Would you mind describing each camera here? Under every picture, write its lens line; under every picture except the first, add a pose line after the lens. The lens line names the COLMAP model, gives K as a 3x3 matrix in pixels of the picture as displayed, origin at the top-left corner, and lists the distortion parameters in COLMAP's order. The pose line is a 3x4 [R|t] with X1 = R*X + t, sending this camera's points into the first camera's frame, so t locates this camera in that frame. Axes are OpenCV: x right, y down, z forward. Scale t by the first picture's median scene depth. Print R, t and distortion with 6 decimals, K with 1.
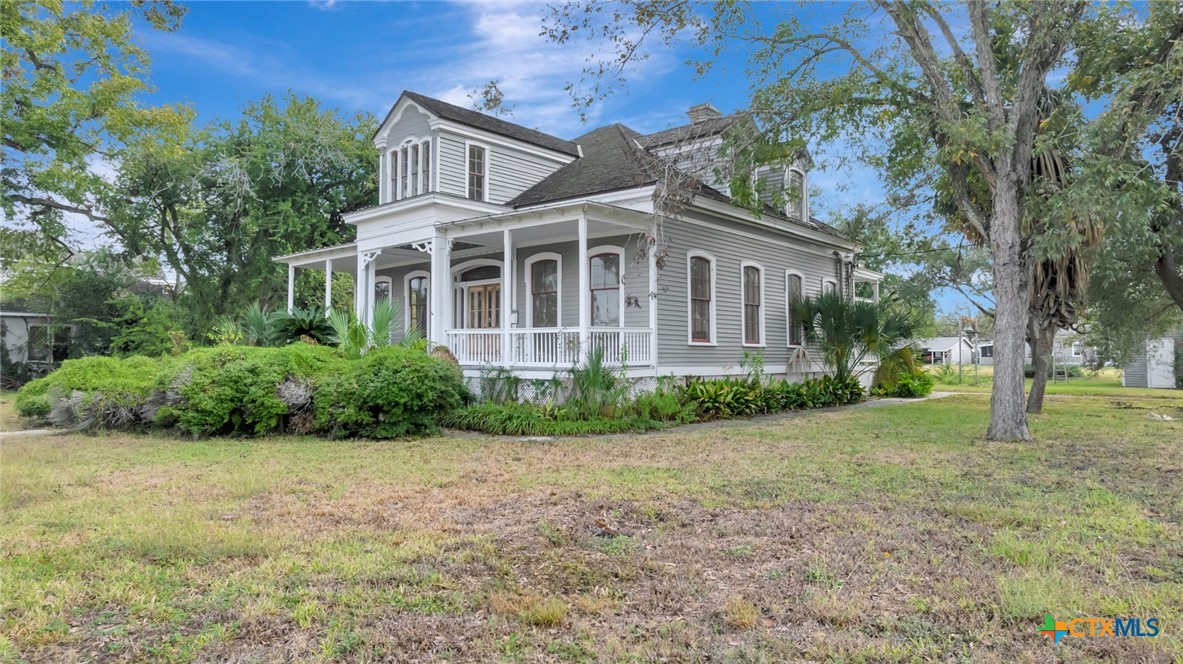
lens RADIAL K [[761.2, 0, 613.9], [0, 761.2, 299.0], [0, 0, 1]] dist [-0.034450, 0.000388]
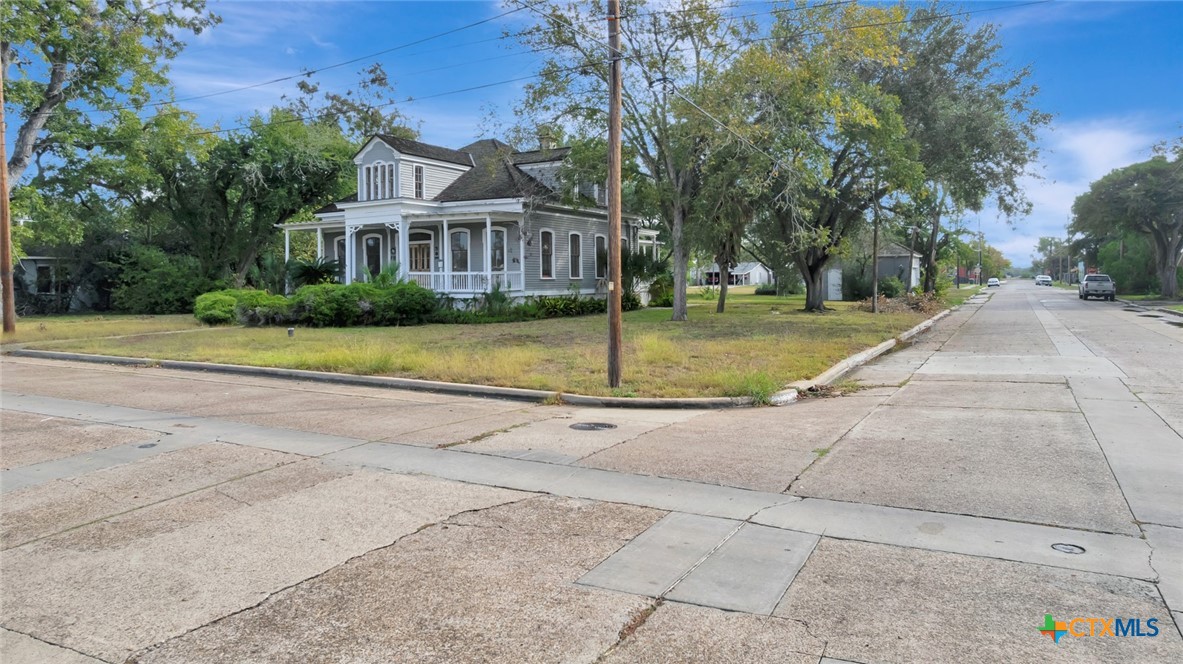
lens RADIAL K [[755.9, 0, 591.5], [0, 755.9, 332.0], [0, 0, 1]] dist [-0.000744, -0.000350]
pose [[0.984052, -0.022082, 0.176505, -0.110912], [-0.003940, 0.989315, 0.145739, -0.083438], [-0.177837, -0.144110, 0.973451, -0.862628]]
